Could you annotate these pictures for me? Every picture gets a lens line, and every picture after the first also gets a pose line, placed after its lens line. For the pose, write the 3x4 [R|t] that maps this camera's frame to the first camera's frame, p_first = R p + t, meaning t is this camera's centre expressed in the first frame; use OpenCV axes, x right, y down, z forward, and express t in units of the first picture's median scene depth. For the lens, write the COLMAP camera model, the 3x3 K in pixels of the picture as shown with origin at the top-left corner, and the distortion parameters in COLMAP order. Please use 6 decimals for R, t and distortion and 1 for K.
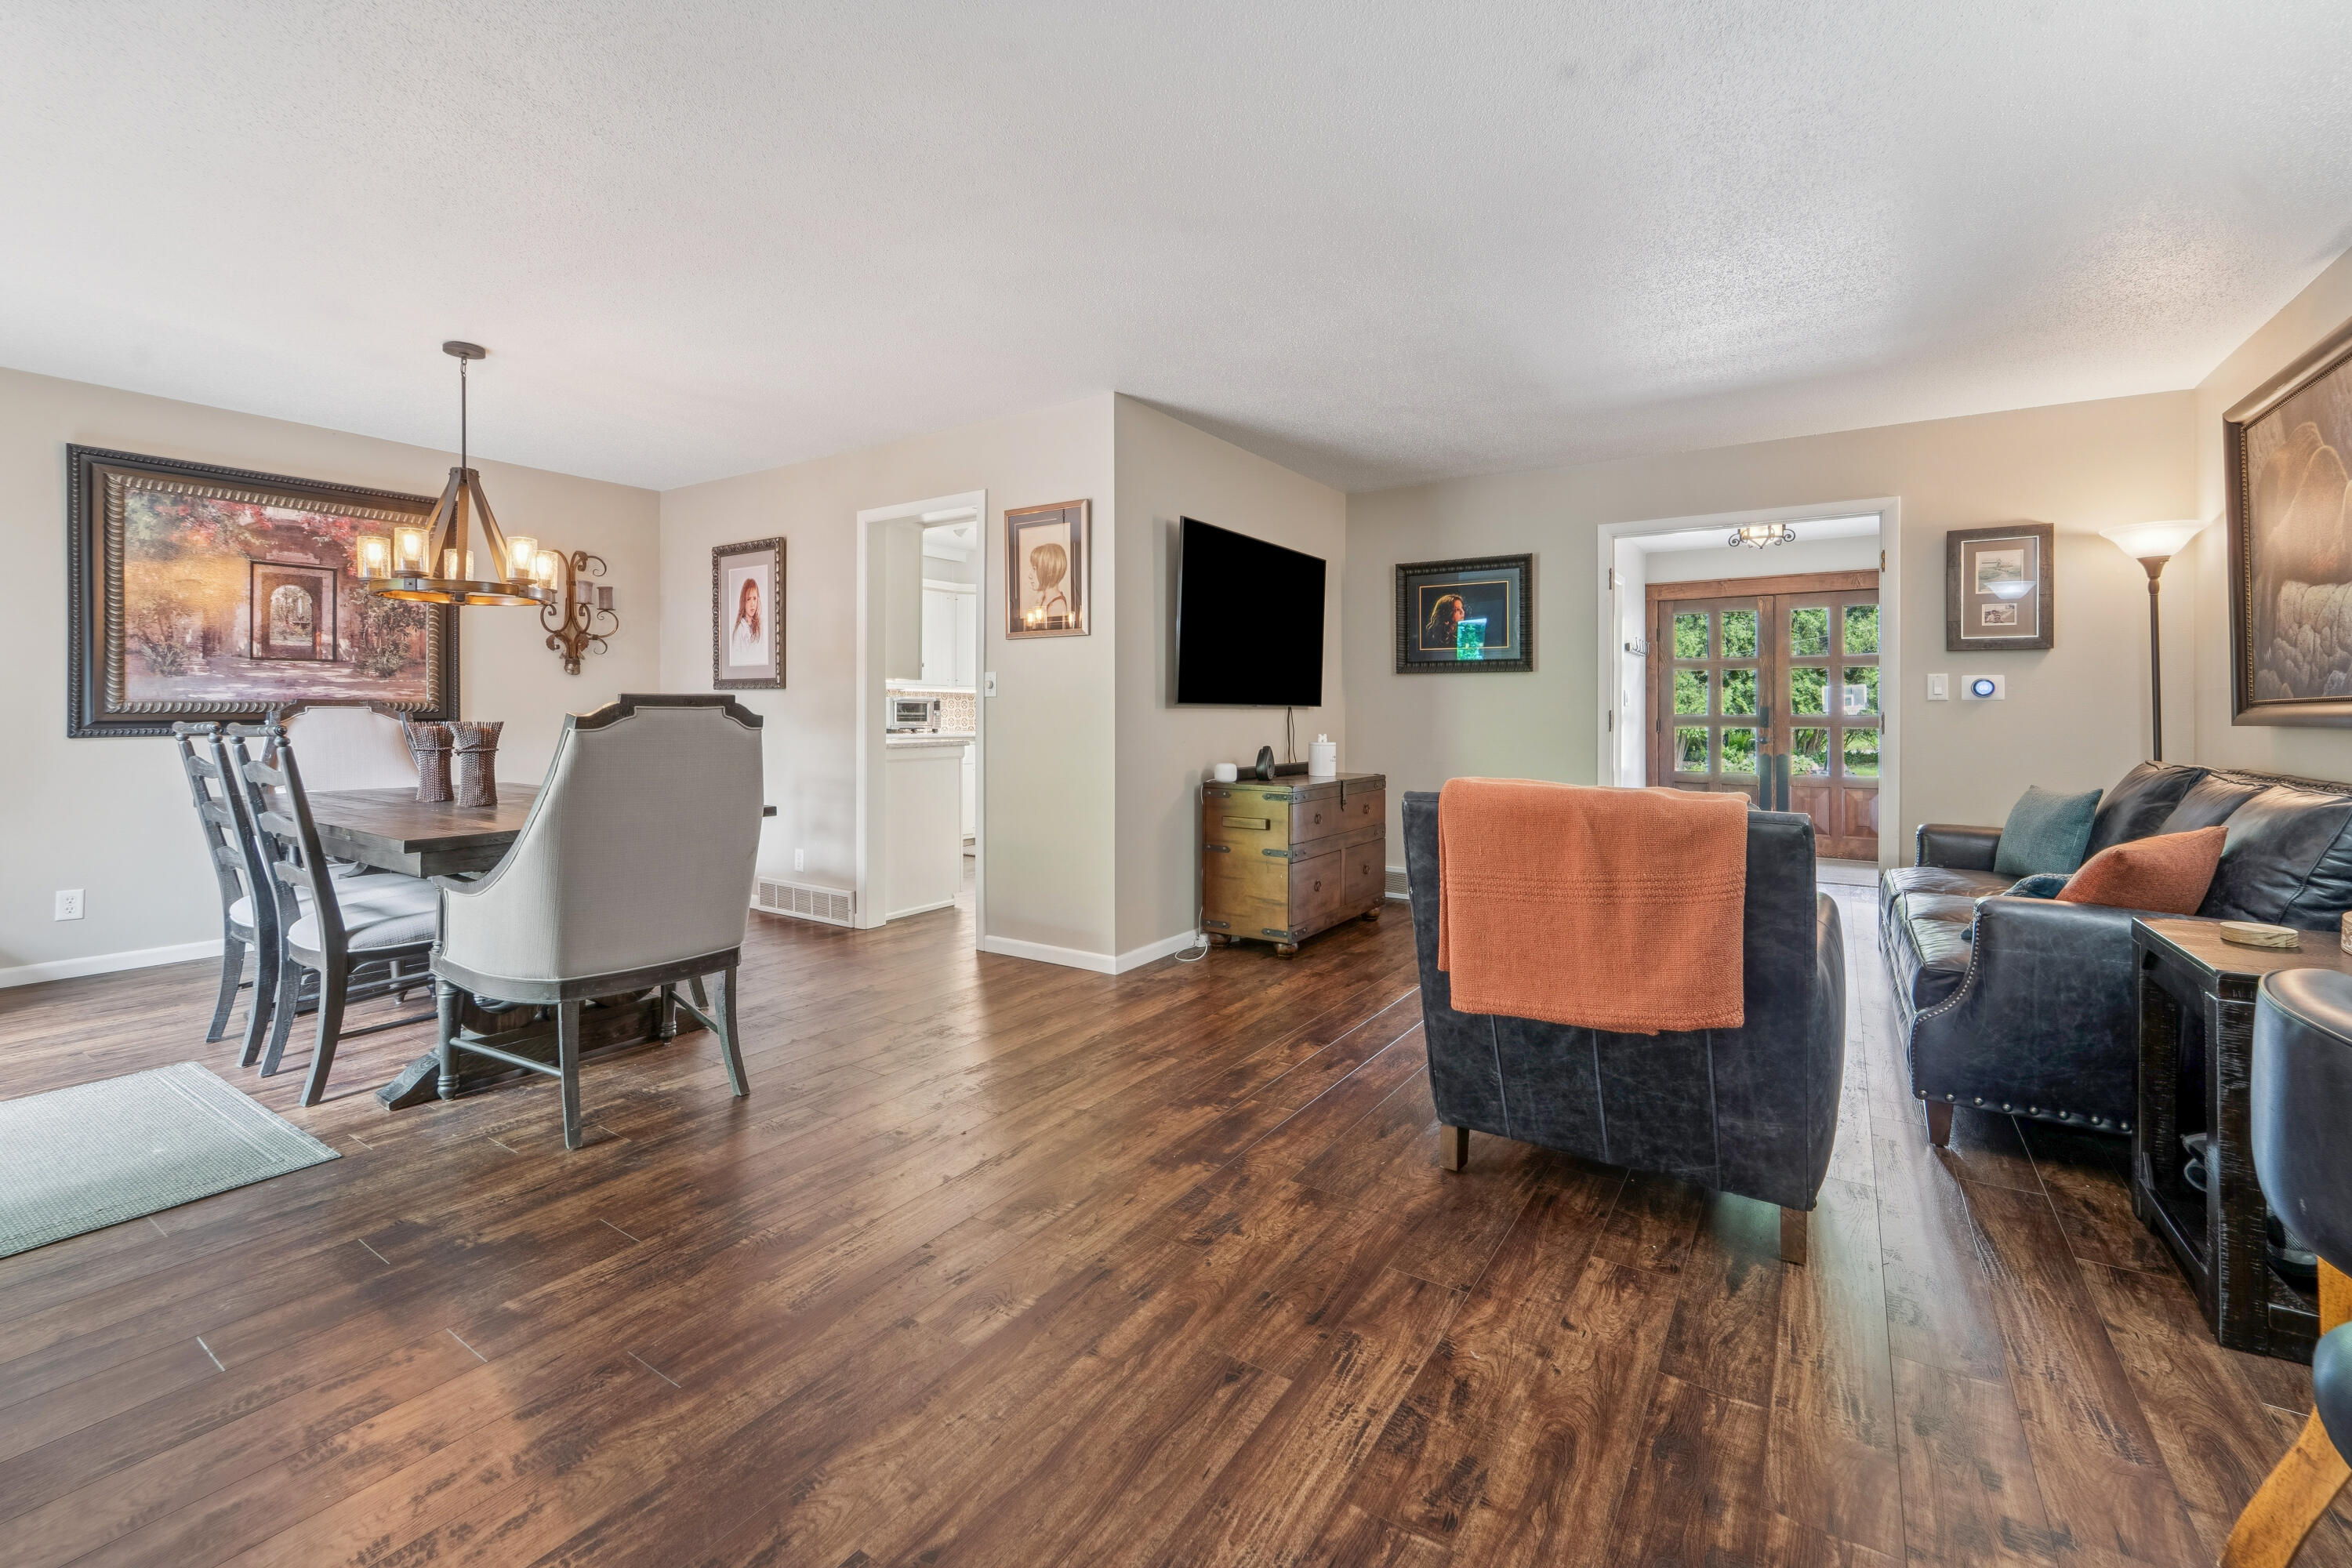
lens RADIAL K [[971.7, 0, 1219.3], [0, 971.7, 715.2], [0, 0, 1]] dist [-0.008994, -0.000521]
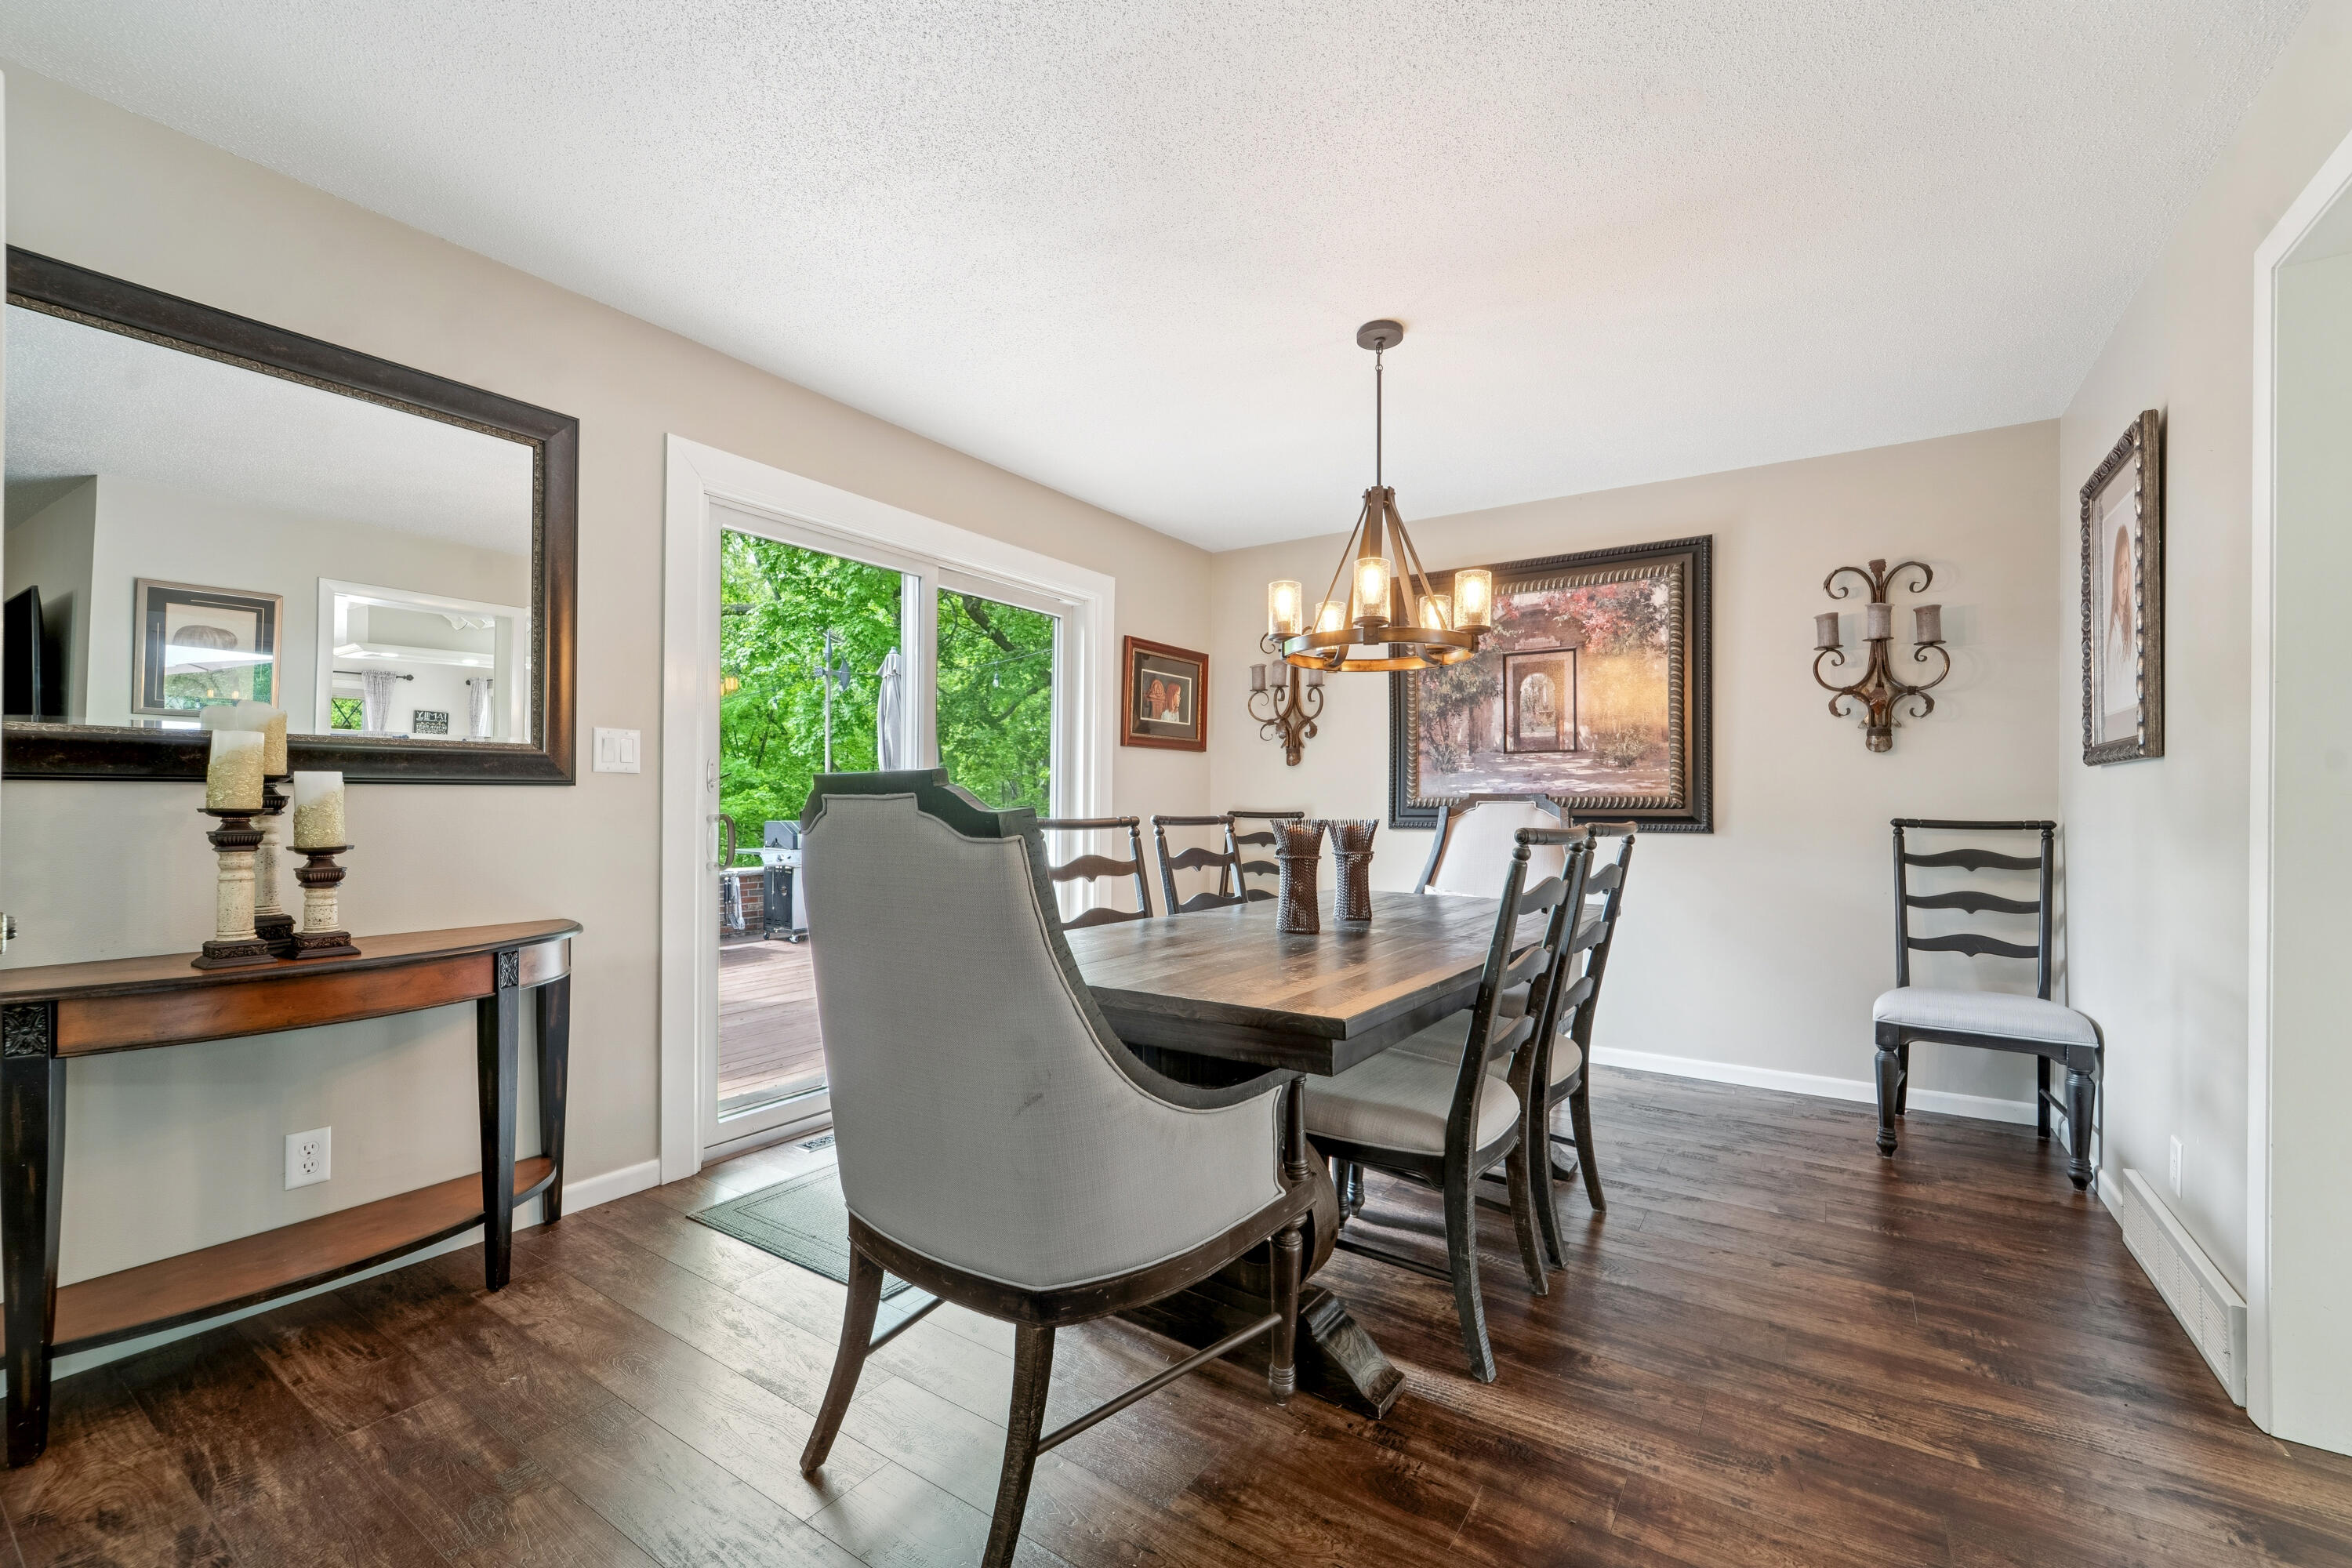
lens RADIAL K [[971.7, 0, 1180.5], [0, 971.7, 796.6], [0, 0, 1]] dist [-0.008994, -0.000521]
pose [[-0.031455, -0.010072, -0.999454, -0.007853], [-0.008663, 0.999914, -0.009804, -0.002021], [0.999468, 0.008350, -0.031540, 0.686782]]
